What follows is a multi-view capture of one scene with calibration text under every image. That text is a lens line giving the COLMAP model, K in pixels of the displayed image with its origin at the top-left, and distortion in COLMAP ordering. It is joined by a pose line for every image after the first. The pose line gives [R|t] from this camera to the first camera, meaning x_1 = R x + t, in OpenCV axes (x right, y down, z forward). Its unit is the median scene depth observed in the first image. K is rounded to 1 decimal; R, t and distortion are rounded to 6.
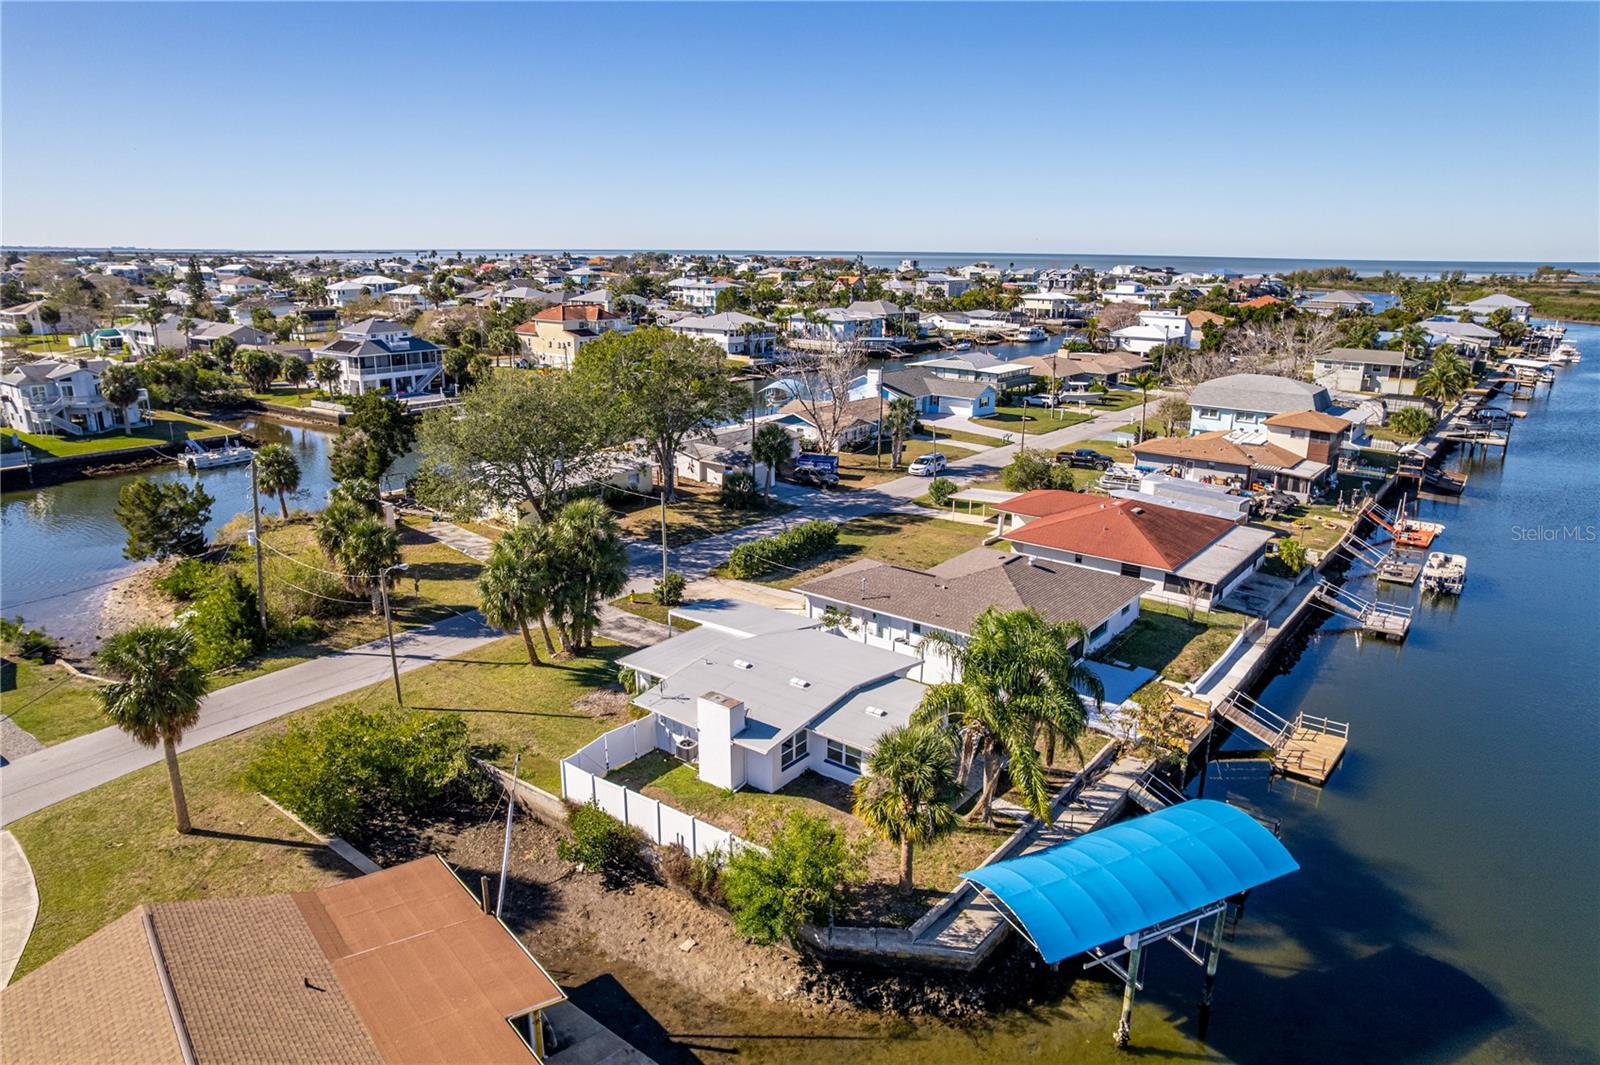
lens RADIAL K [[1028.9, 0, 795.8], [0, 1028.9, 519.3], [0, 0, 1]] dist [-0.077615, 0.070572]
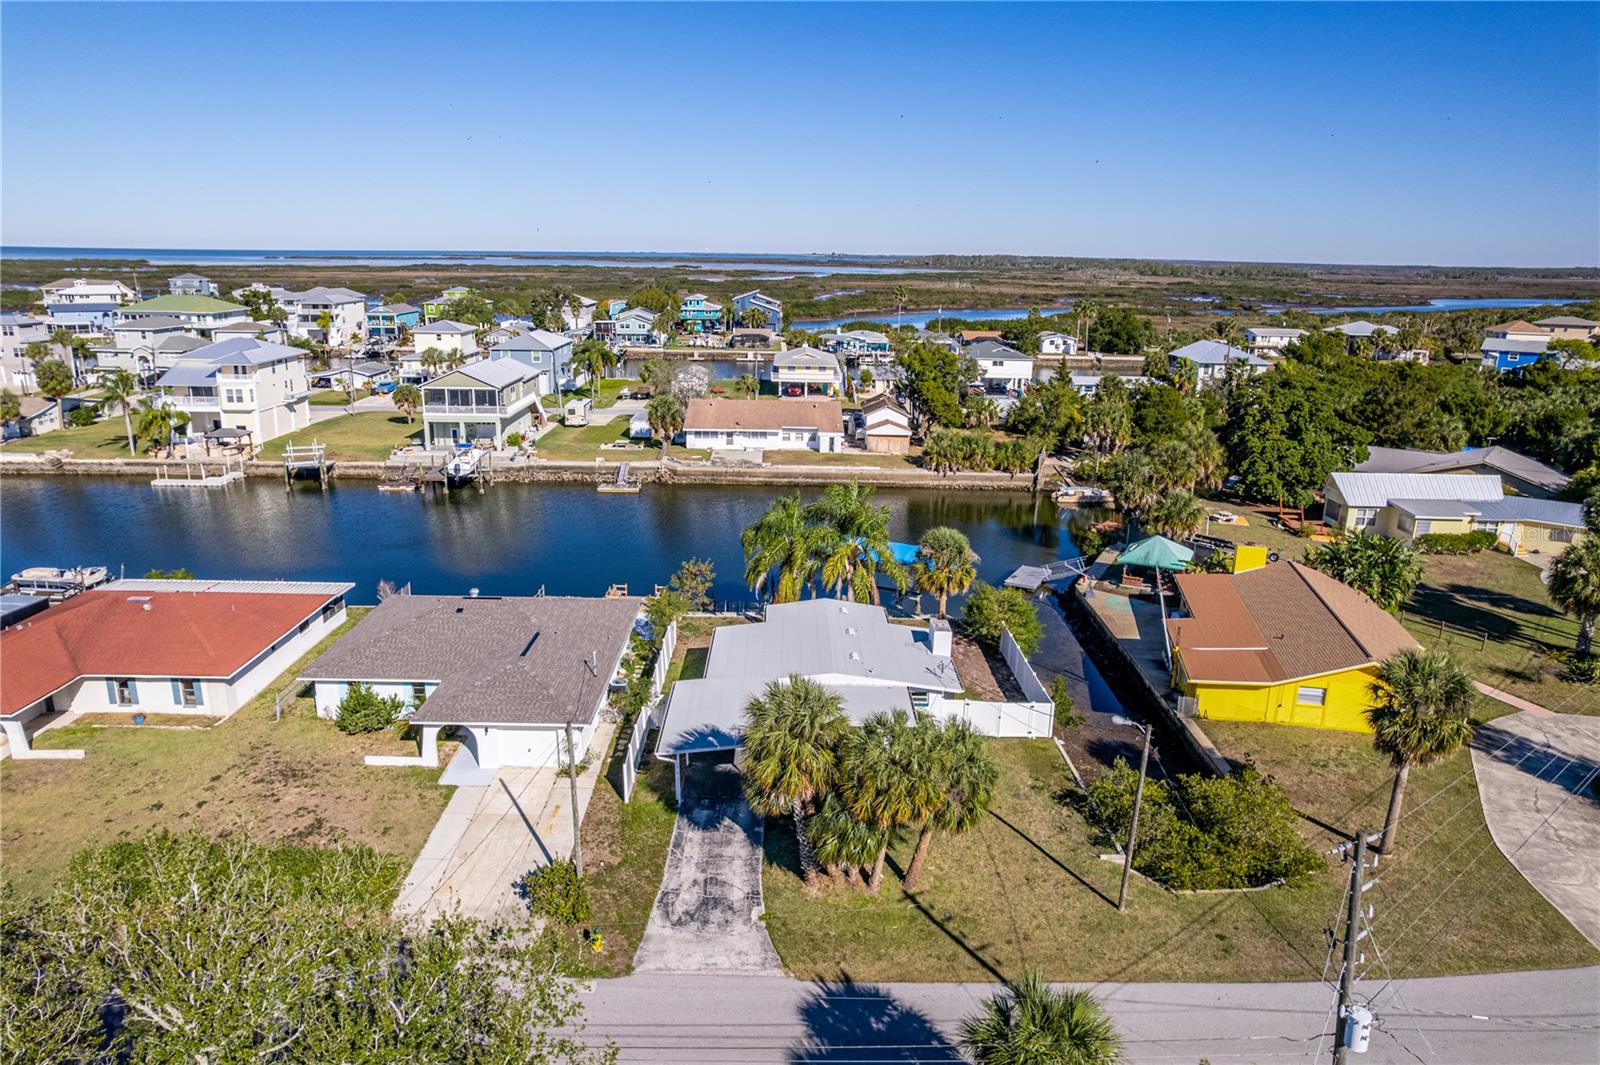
lens RADIAL K [[1028.9, 0, 795.8], [0, 1028.9, 519.3], [0, 0, 1]] dist [-0.077615, 0.070572]
pose [[-0.617080, -0.216386, 0.756564, -0.424588], [0.181069, 0.896603, 0.404126, -0.229316], [-0.765784, 0.386368, -0.514095, 0.836395]]
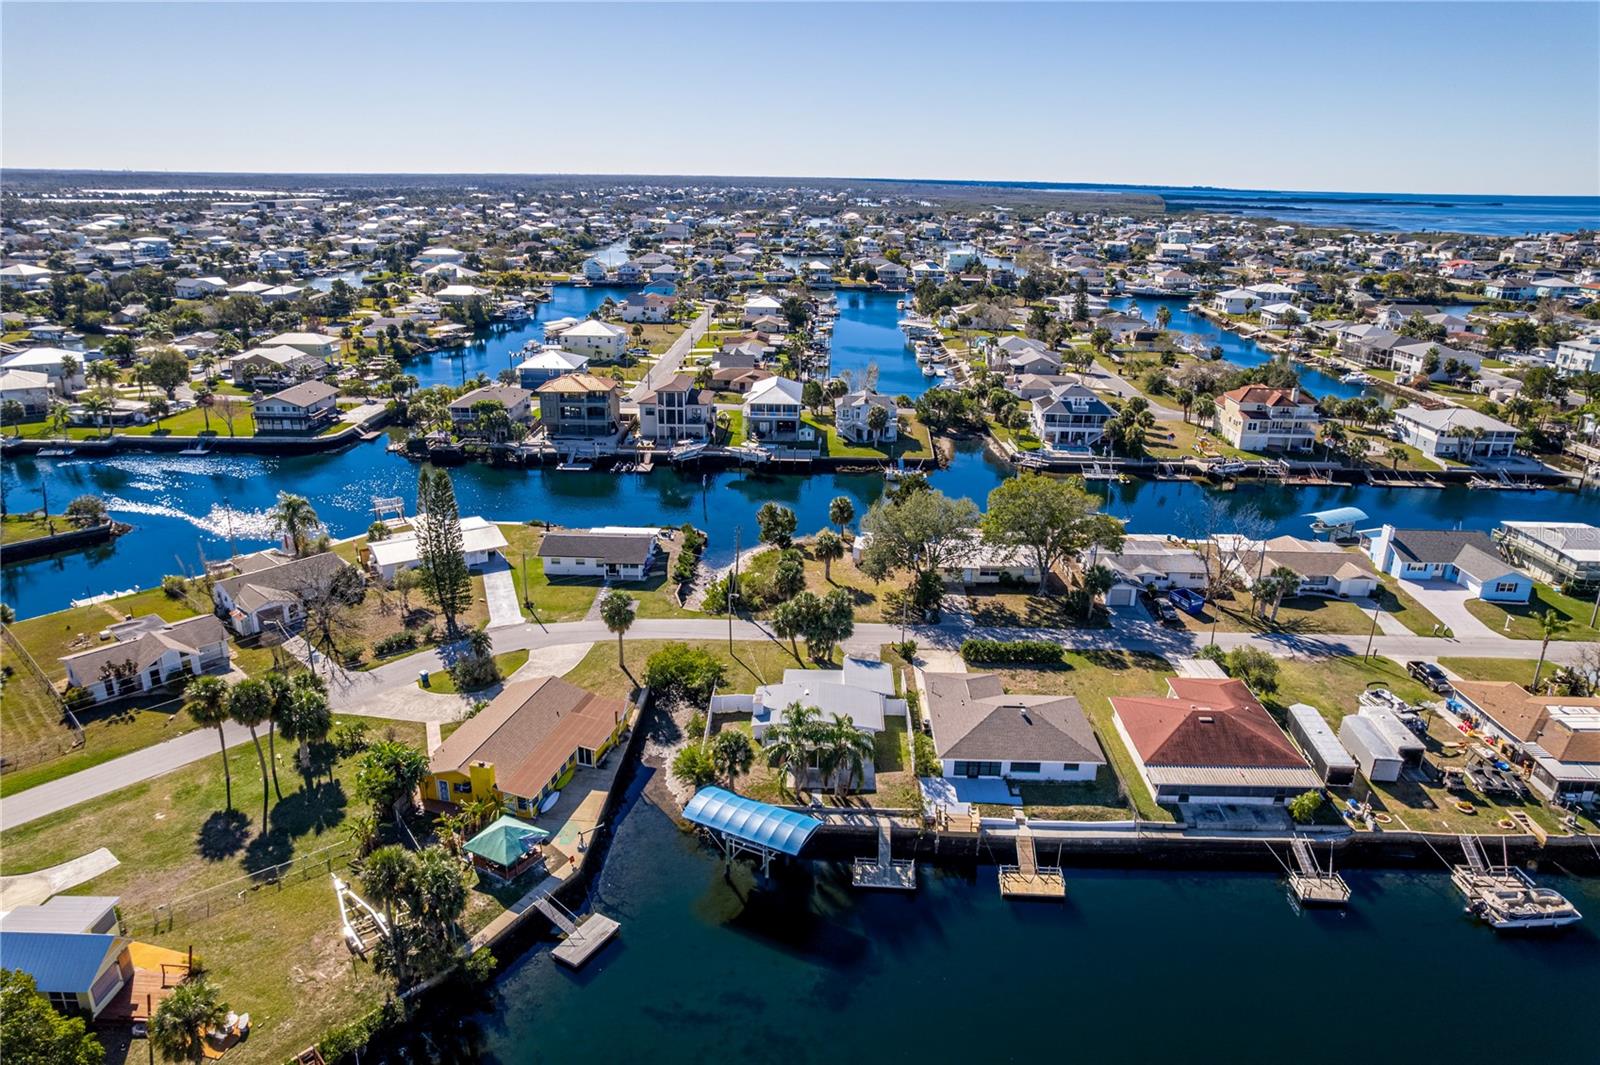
lens RADIAL K [[1028.9, 0, 795.8], [0, 1028.9, 519.3], [0, 0, 1]] dist [-0.077615, 0.070572]
pose [[0.589045, 0.258445, -0.765658, 0.789548], [-0.216080, 0.963352, 0.158940, -0.287837], [0.778675, 0.071821, 0.623303, -0.189729]]
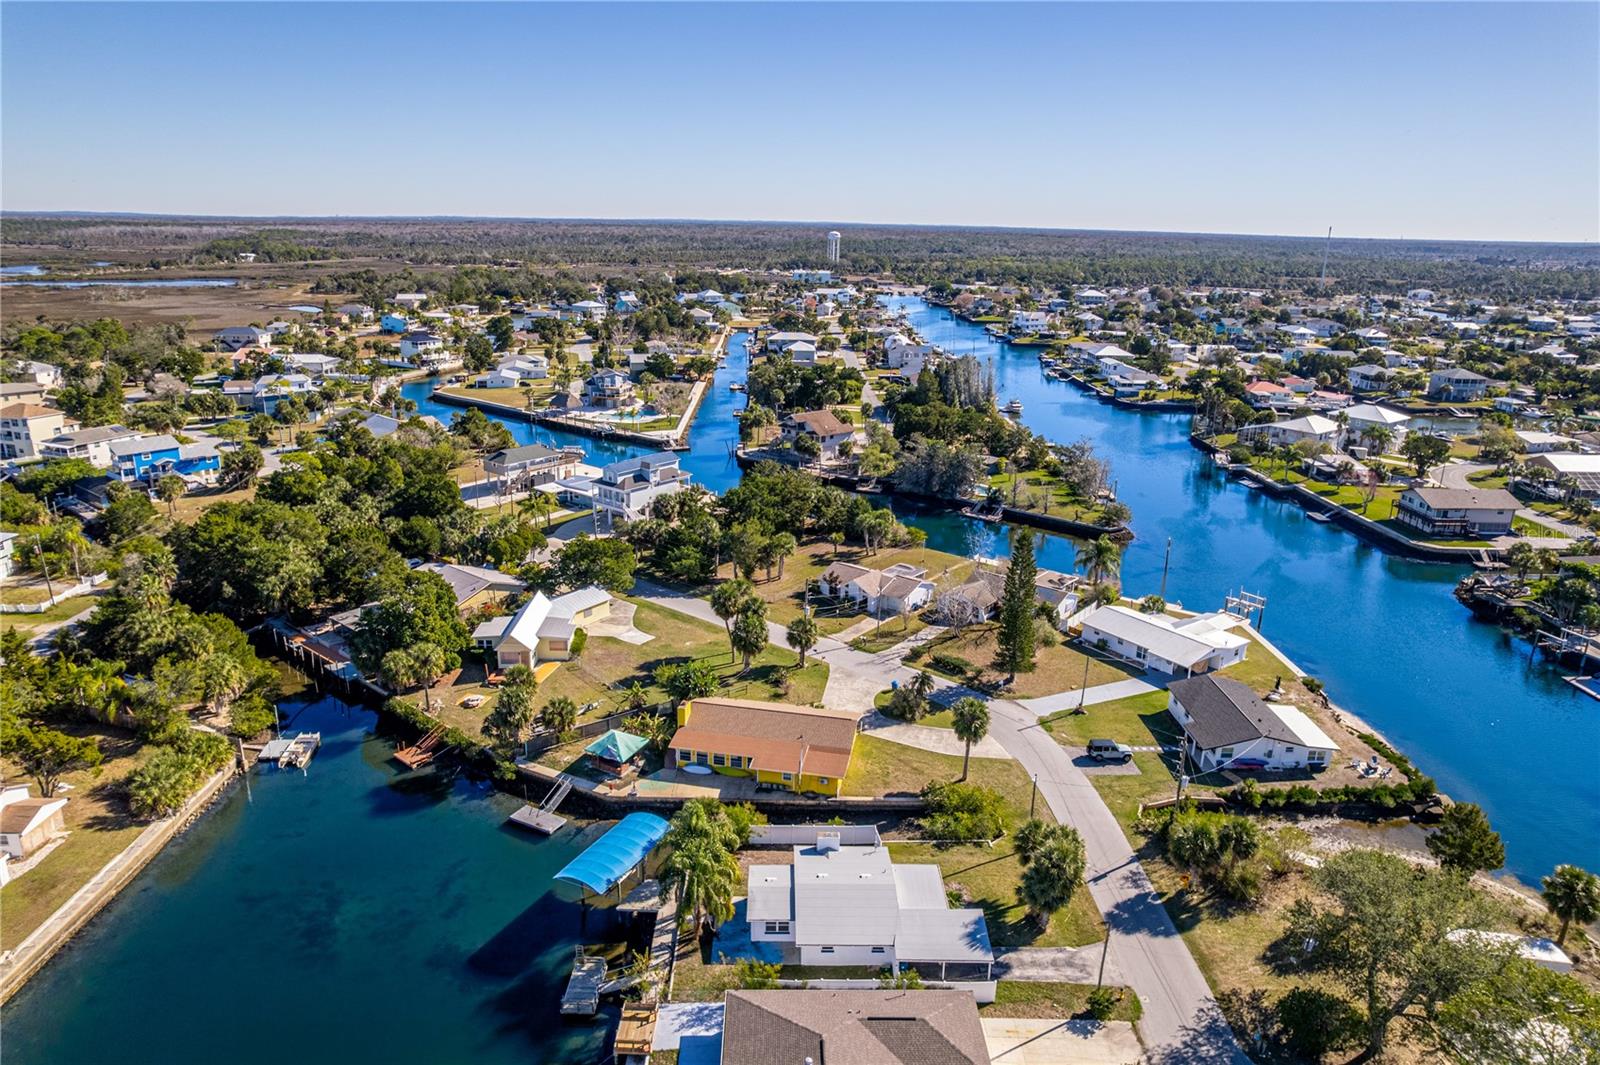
lens RADIAL K [[1028.9, 0, 795.8], [0, 1028.9, 519.3], [0, 0, 1]] dist [-0.077615, 0.070572]
pose [[-0.780532, 0.153107, -0.606076, 0.522900], [-0.184376, 0.870025, 0.457234, -0.603384], [0.597307, 0.468631, -0.650852, 0.951980]]
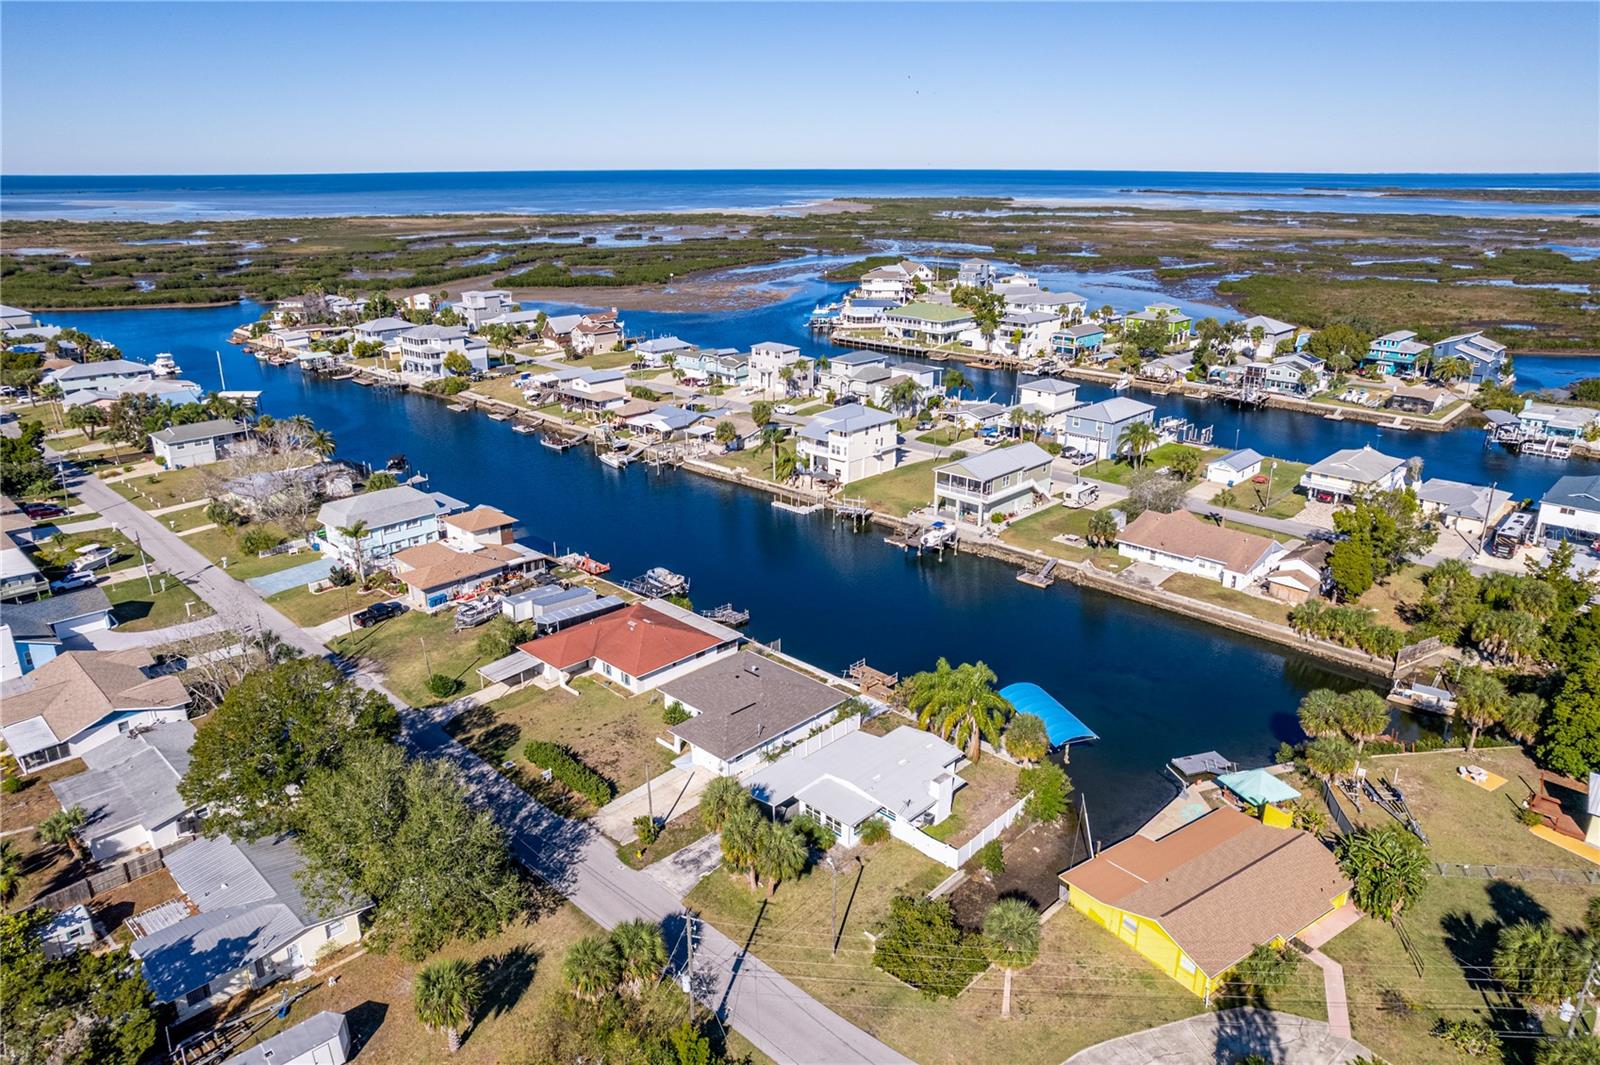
lens RADIAL K [[1060.9, 0, 794.8], [0, 1060.9, 524.5], [0, 0, 1]] dist [-0.076608, 0.068992]
pose [[0.109406, -0.329012, 0.937967, -0.894343], [0.257319, 0.920839, 0.292990, -0.455577], [-0.960113, 0.209302, 0.185407, 0.385925]]
